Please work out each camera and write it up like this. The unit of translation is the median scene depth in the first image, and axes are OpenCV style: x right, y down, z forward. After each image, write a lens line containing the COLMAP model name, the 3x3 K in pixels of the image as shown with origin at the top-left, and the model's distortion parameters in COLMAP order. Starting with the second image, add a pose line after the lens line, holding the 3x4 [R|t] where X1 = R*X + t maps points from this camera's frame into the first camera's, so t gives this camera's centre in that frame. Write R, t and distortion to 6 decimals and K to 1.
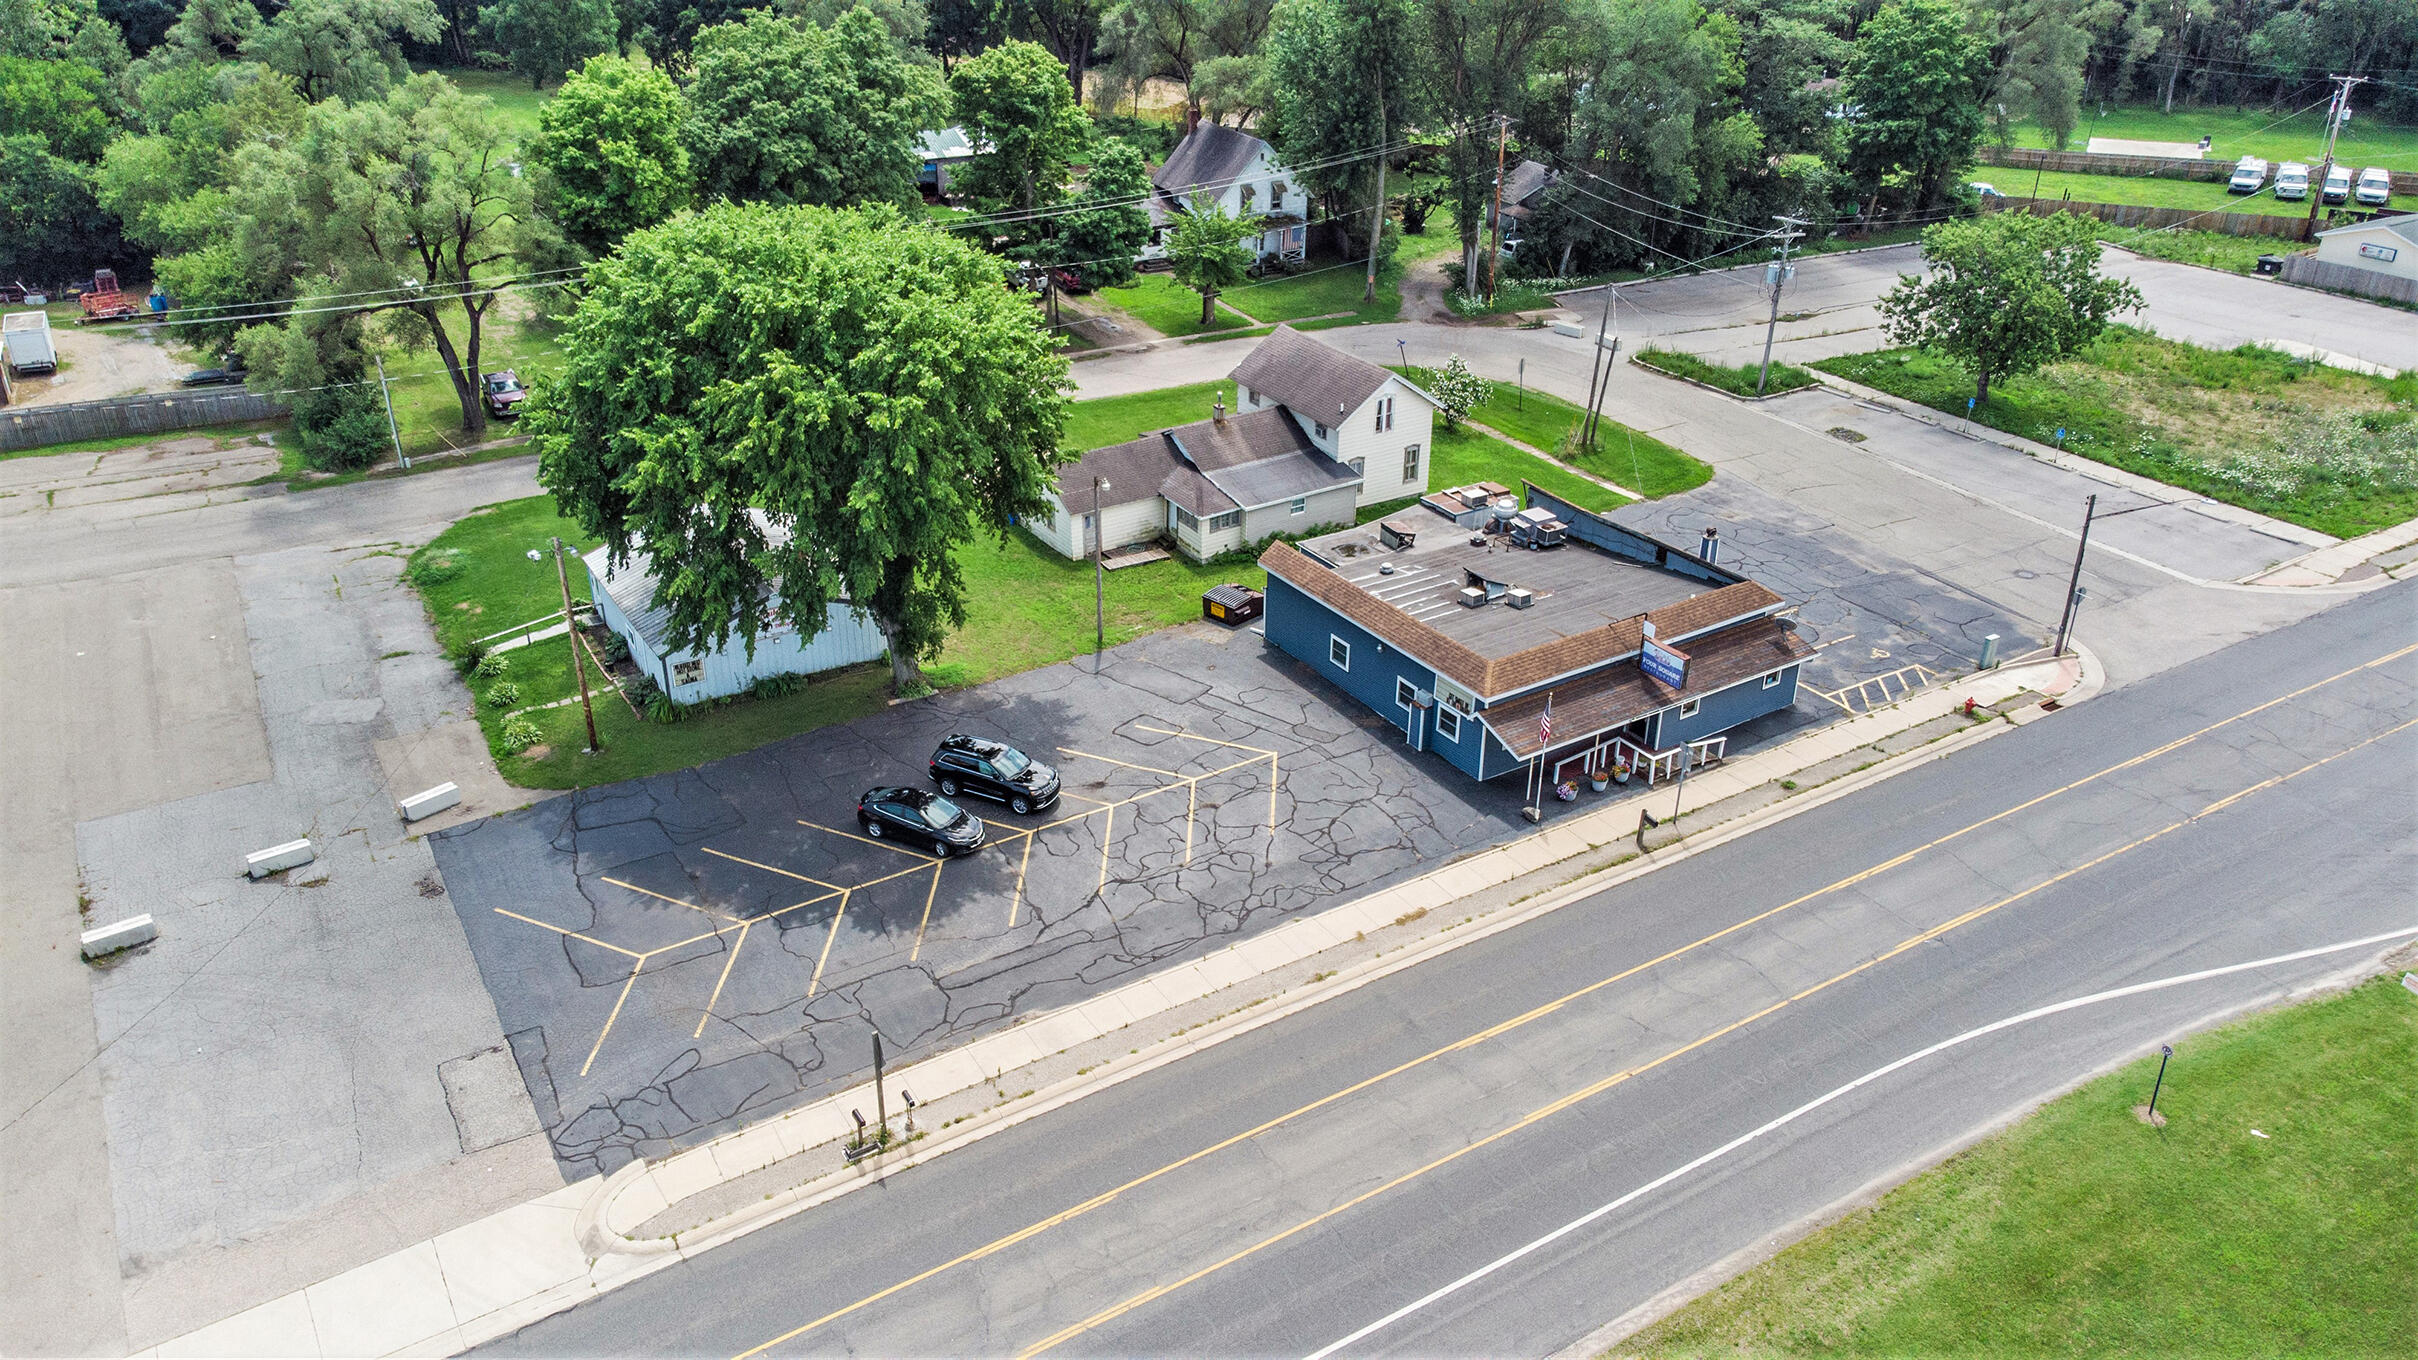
lens RADIAL K [[1806.8, 0, 1193.6], [0, 1806.8, 680.9], [0, 0, 1]] dist [0.026458, 0.033742]
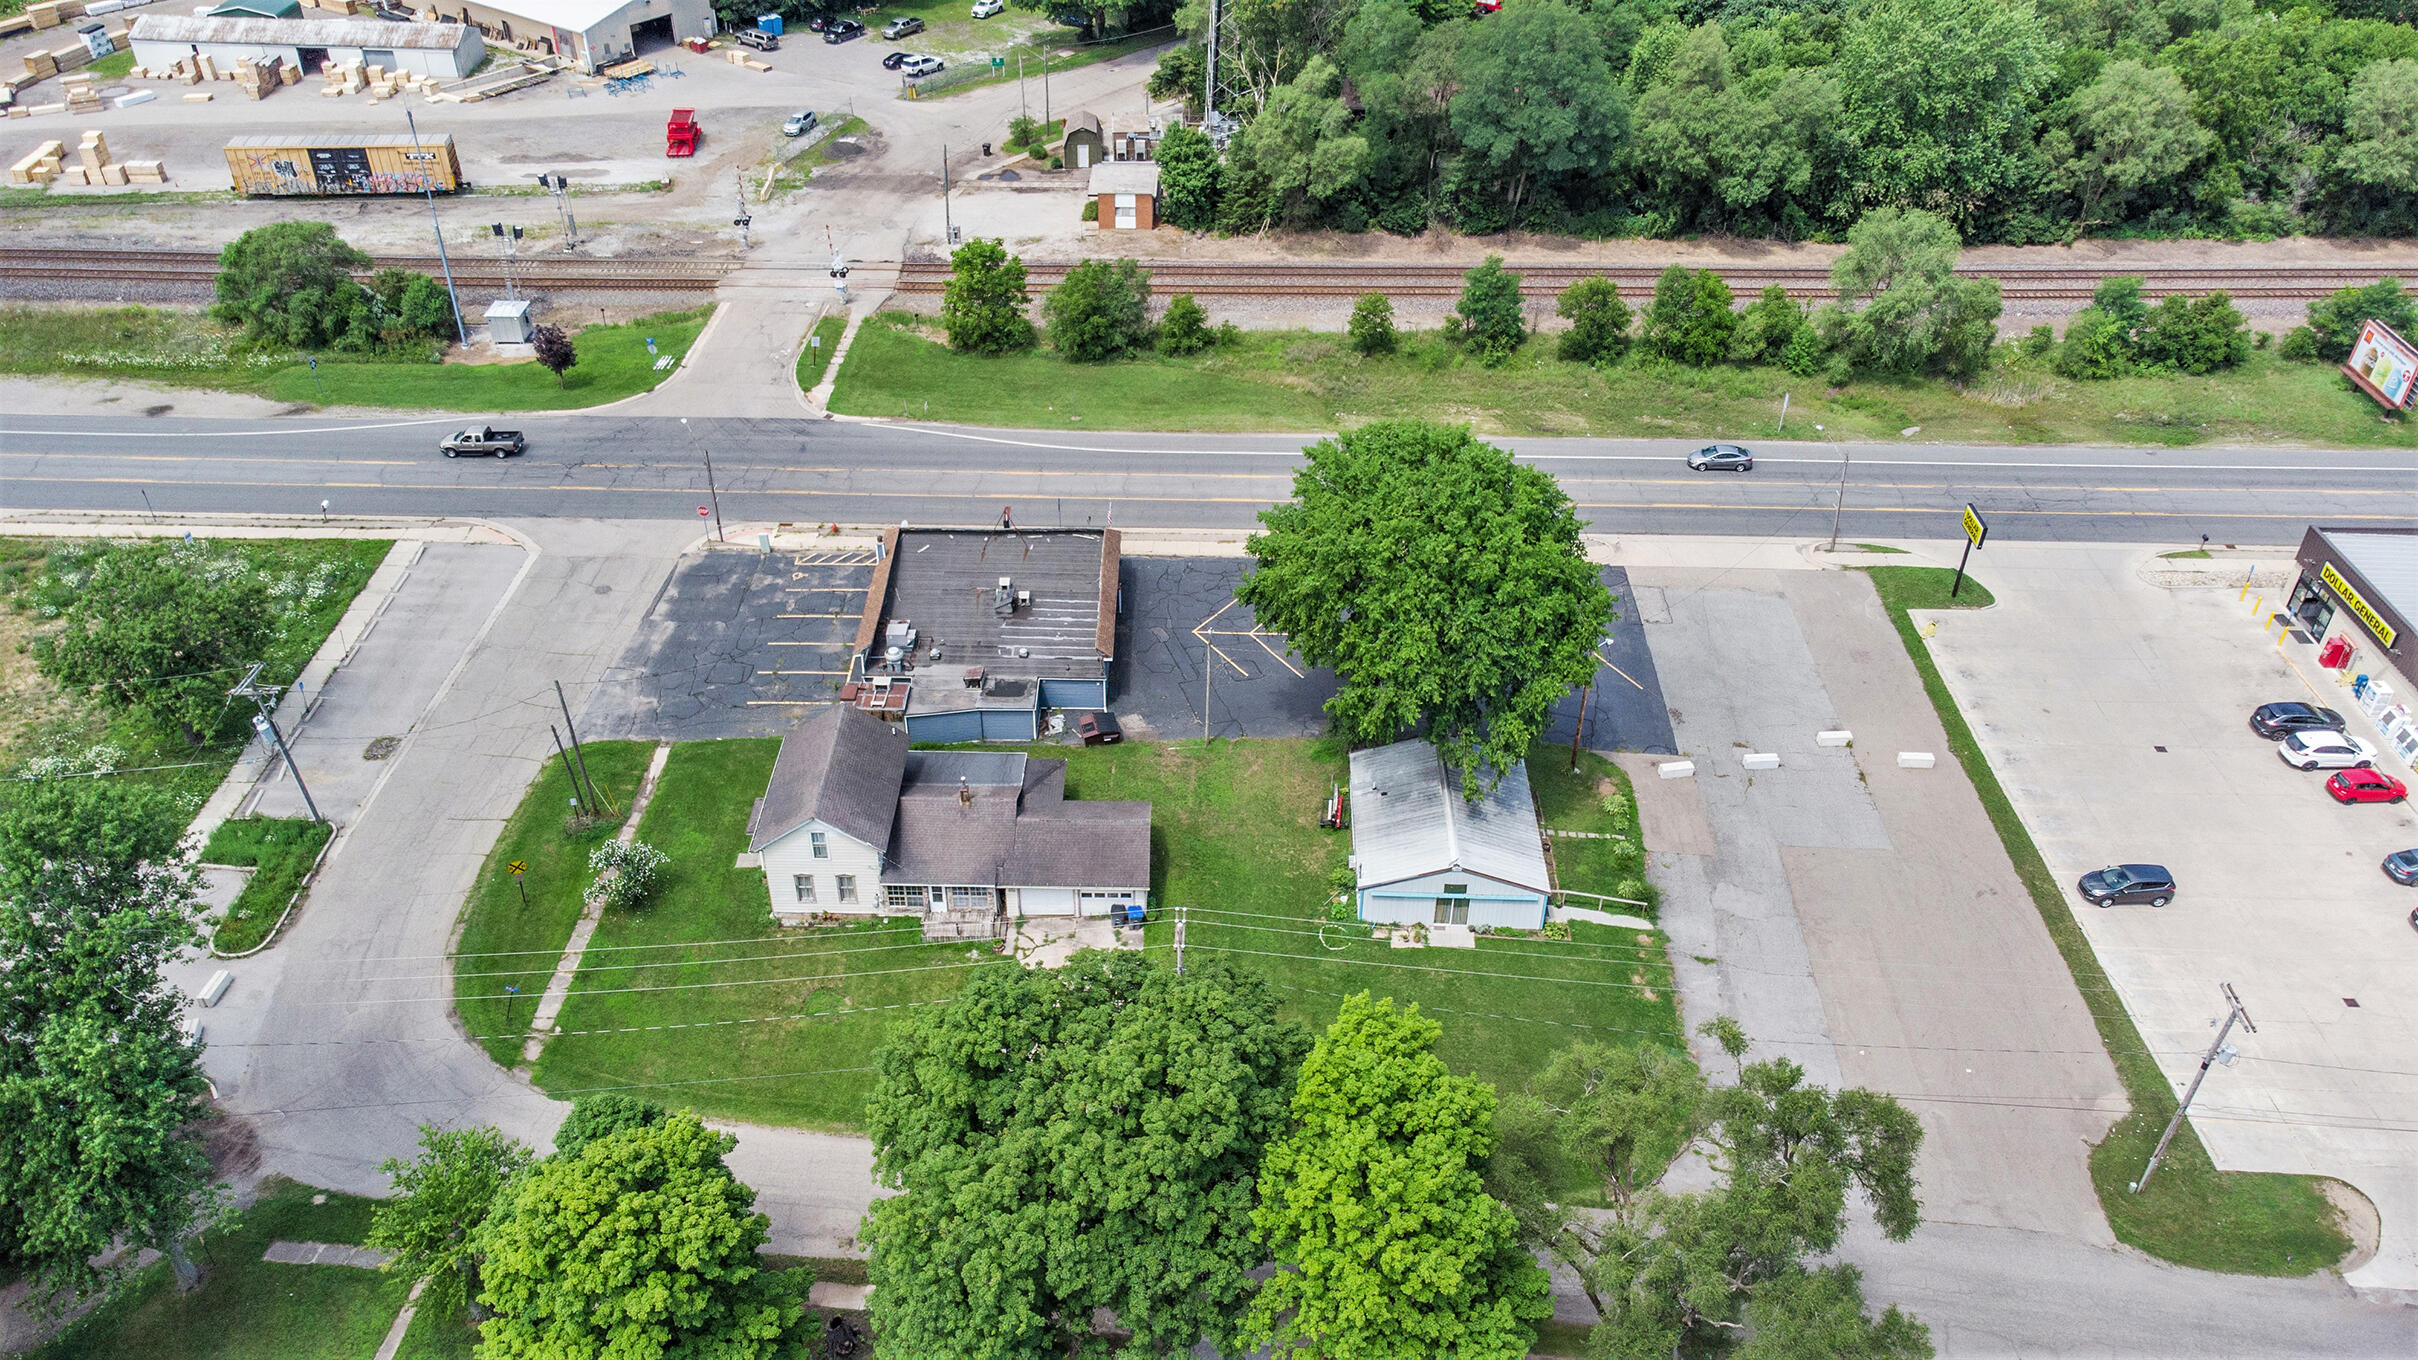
lens RADIAL K [[1806.8, 0, 1182.7], [0, 1806.8, 682.2], [0, 0, 1]] dist [0.026458, 0.033742]
pose [[-0.841248, -0.321036, 0.435016, -0.558028], [0.243848, 0.492827, 0.835261, -1.083214], [-0.482536, 0.808739, -0.336305, 1.297827]]
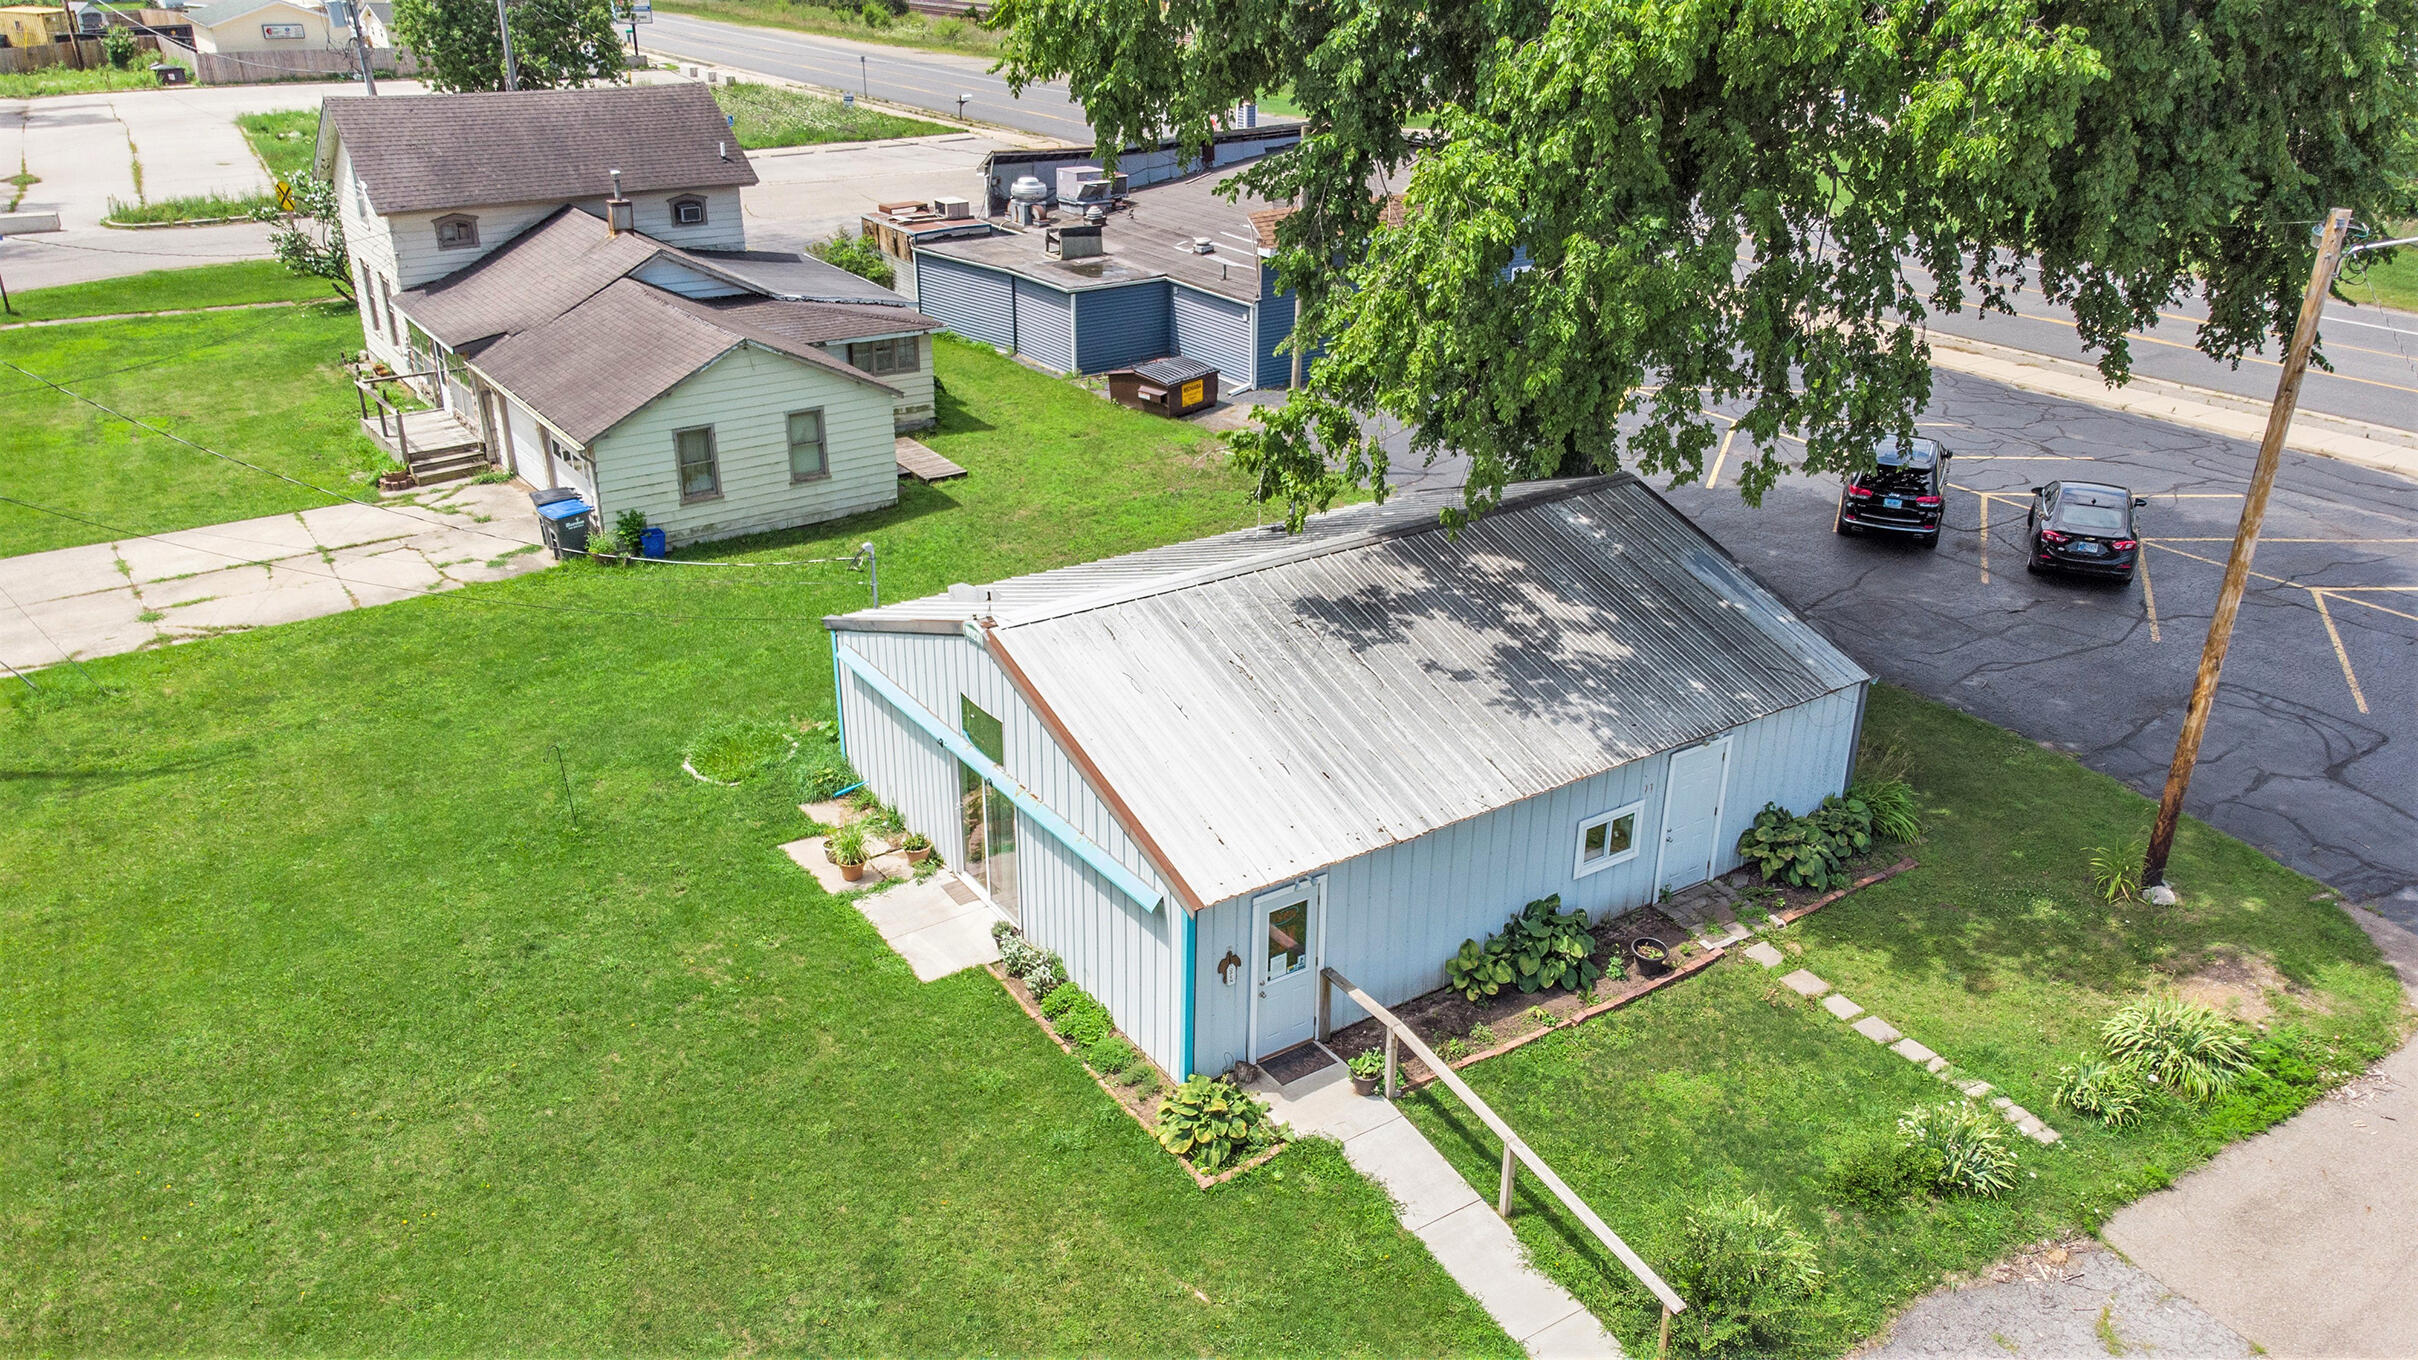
lens RADIAL K [[1806.8, 0, 1189.9], [0, 1806.8, 669.8], [0, 0, 1]] dist [0.026458, 0.033742]
pose [[-0.050550, -0.403487, 0.913588, -0.507151], [0.456018, 0.804509, 0.380544, -0.174136], [-0.888534, 0.435849, 0.143329, 0.885771]]
